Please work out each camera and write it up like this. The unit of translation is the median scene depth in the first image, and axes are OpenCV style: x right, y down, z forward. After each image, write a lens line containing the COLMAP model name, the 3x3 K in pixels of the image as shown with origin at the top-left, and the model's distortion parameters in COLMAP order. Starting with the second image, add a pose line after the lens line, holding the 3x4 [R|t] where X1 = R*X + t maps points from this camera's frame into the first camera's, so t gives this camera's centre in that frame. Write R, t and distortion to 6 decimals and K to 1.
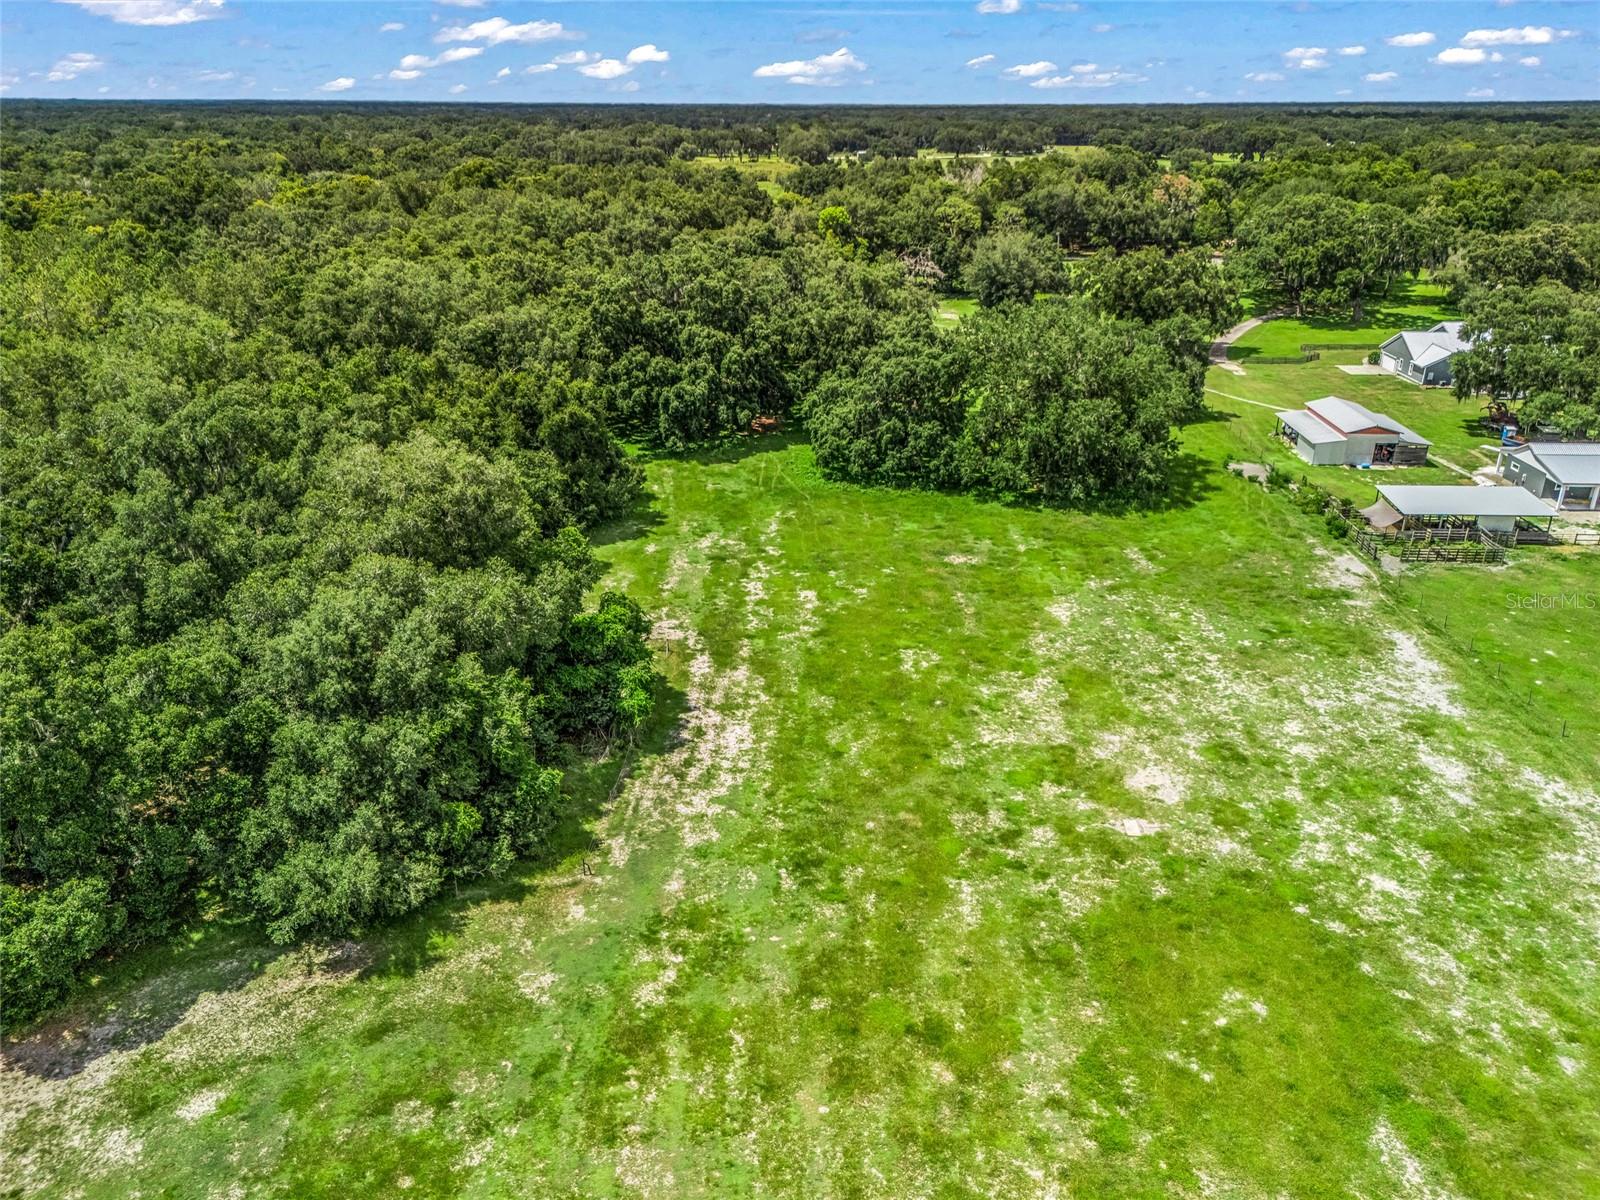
lens RADIAL K [[1185.8, 0, 800.0], [0, 1185.8, 600.0], [0, 0, 1]] dist [0.064028, -0.054830]
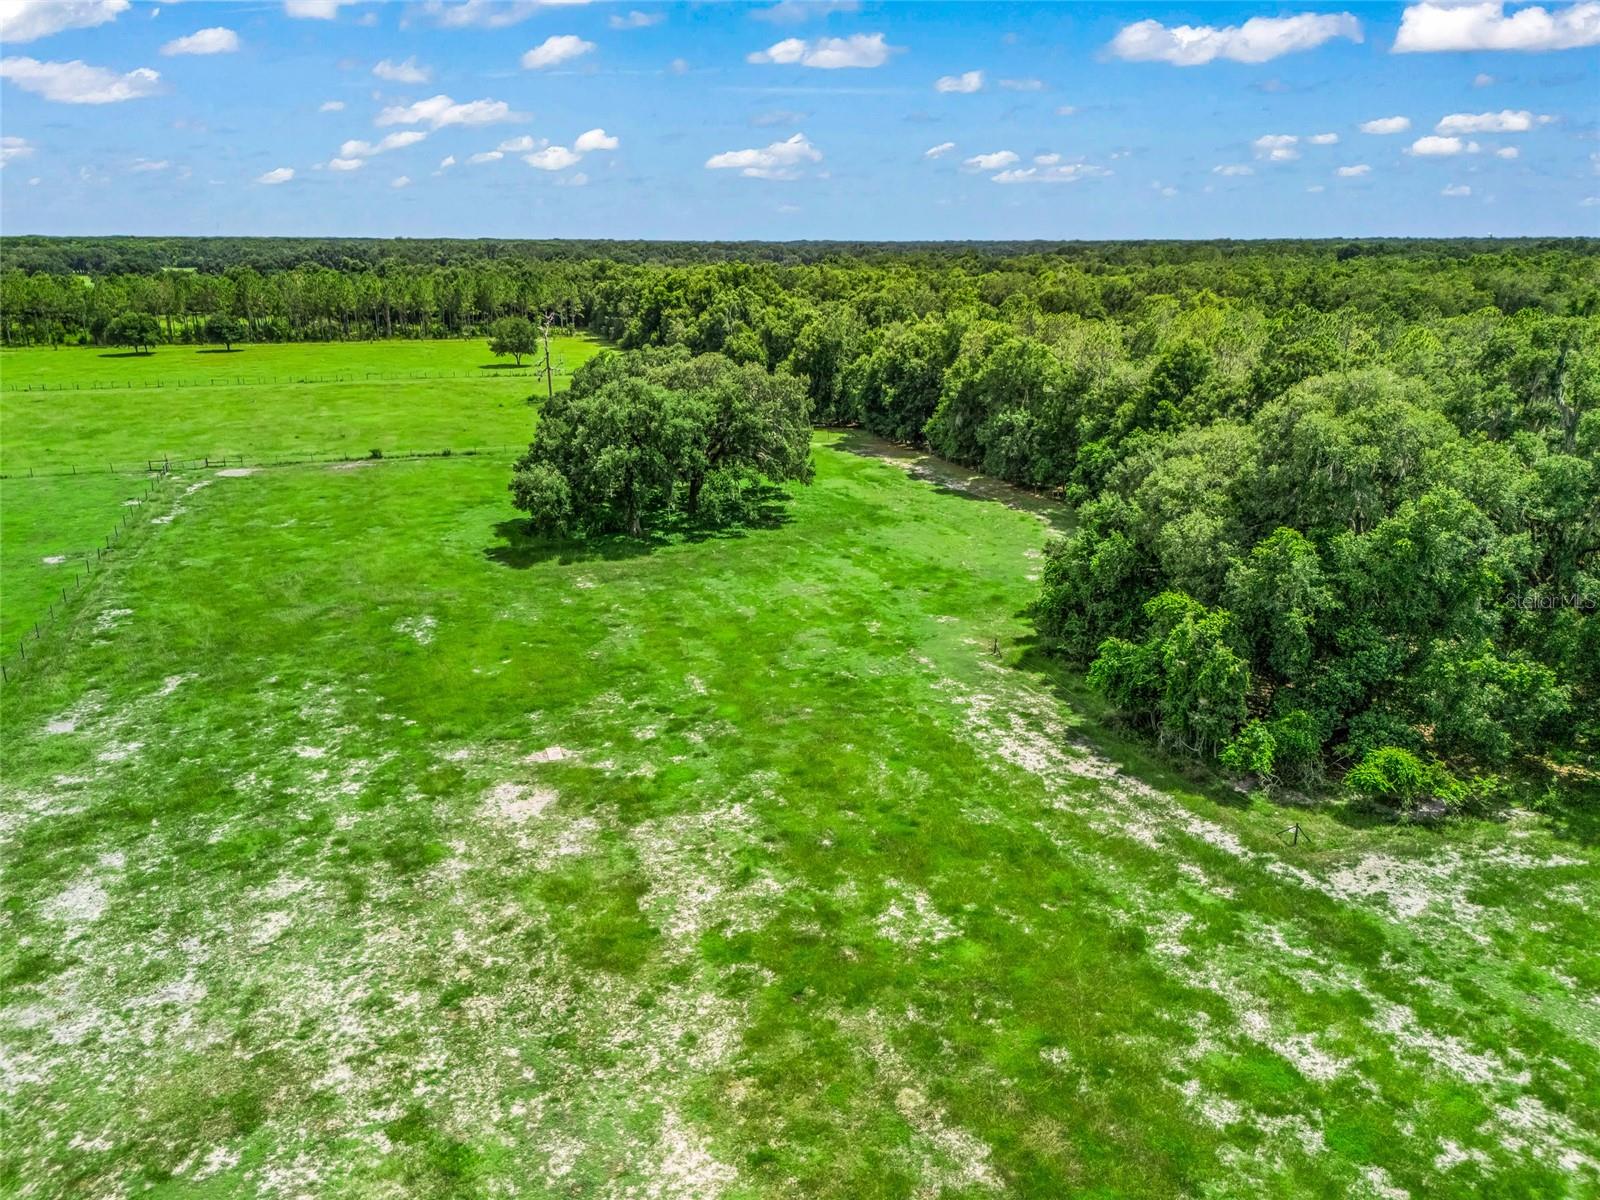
lens RADIAL K [[1185.8, 0, 800.0], [0, 1185.8, 600.0], [0, 0, 1]] dist [0.064028, -0.054830]
pose [[-0.922682, 0.111521, -0.369082, 0.336009], [-0.150142, 0.777769, 0.610355, -0.392961], [0.355128, 0.618578, -0.700889, 1.282836]]
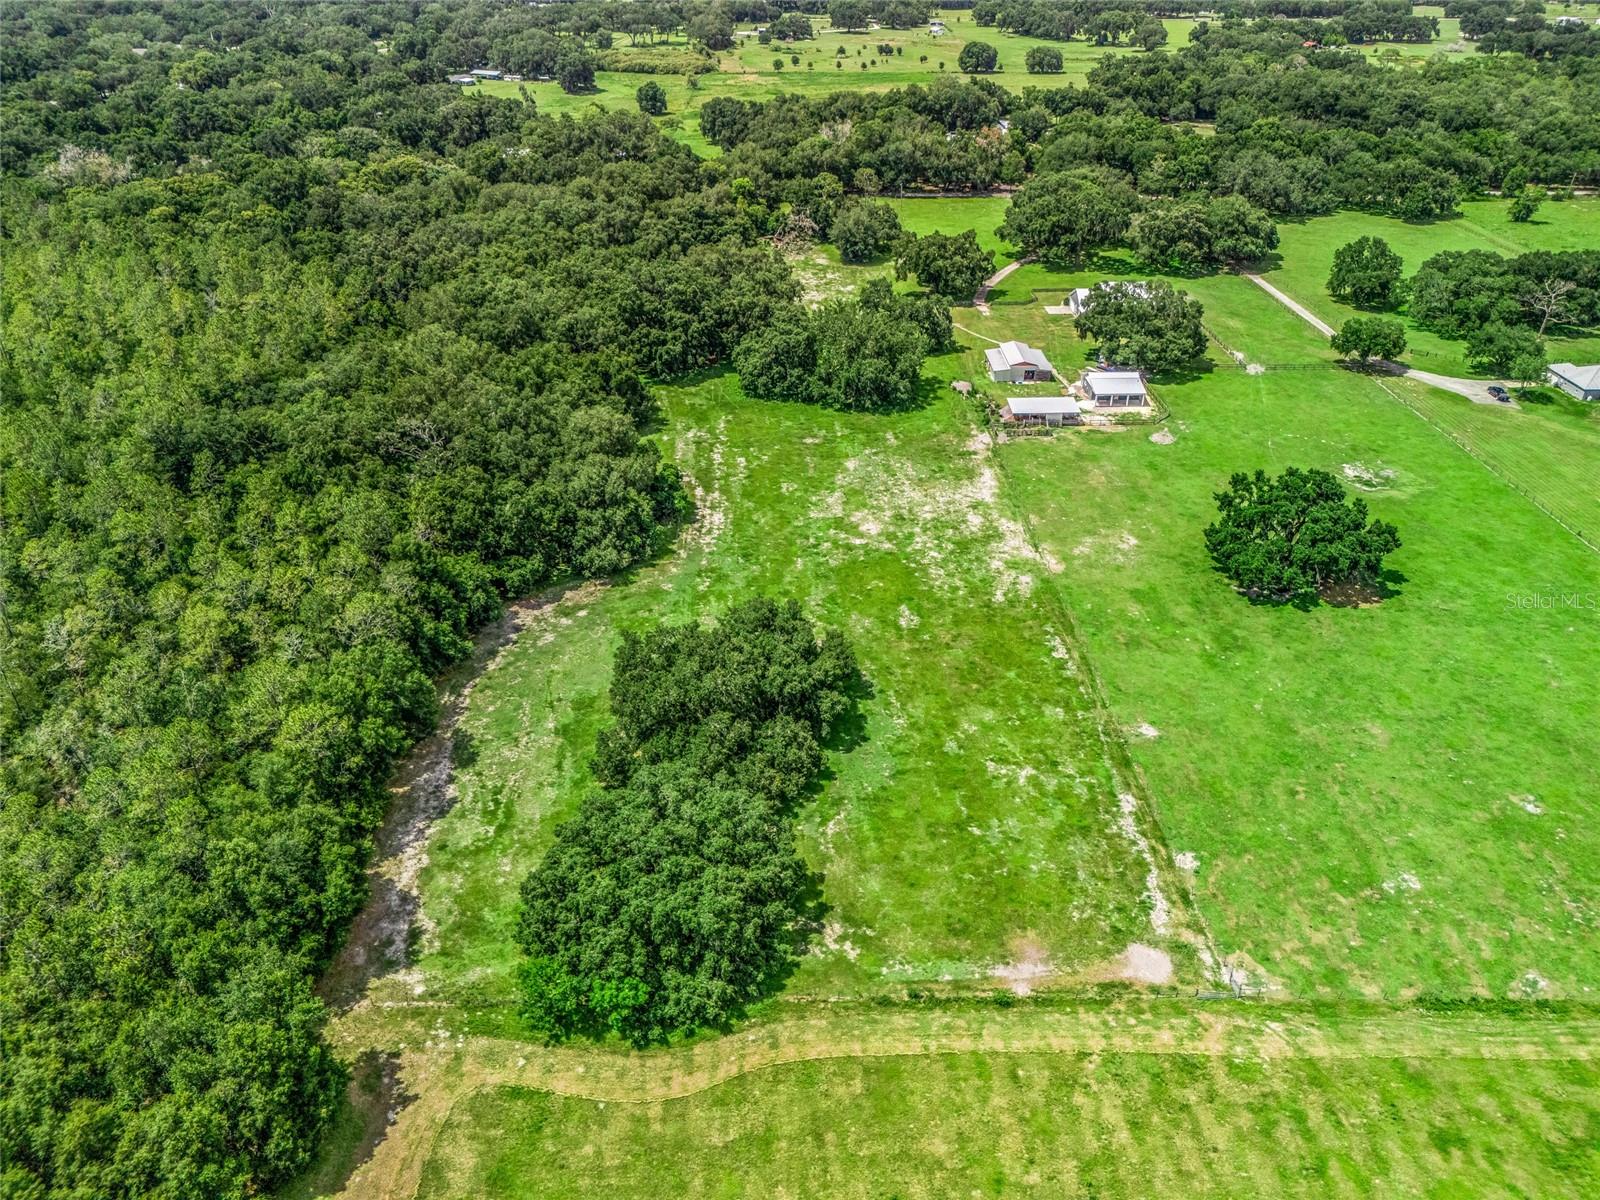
lens RADIAL K [[1150.0, 0, 796.8], [0, 1150.0, 643.6], [0, 0, 1]] dist [0.073348, -0.059410]
pose [[0.997340, -0.036648, 0.063006, -0.043958], [0.025216, 0.984511, 0.173499, -0.043082], [-0.068389, -0.171449, 0.982817, -1.394800]]
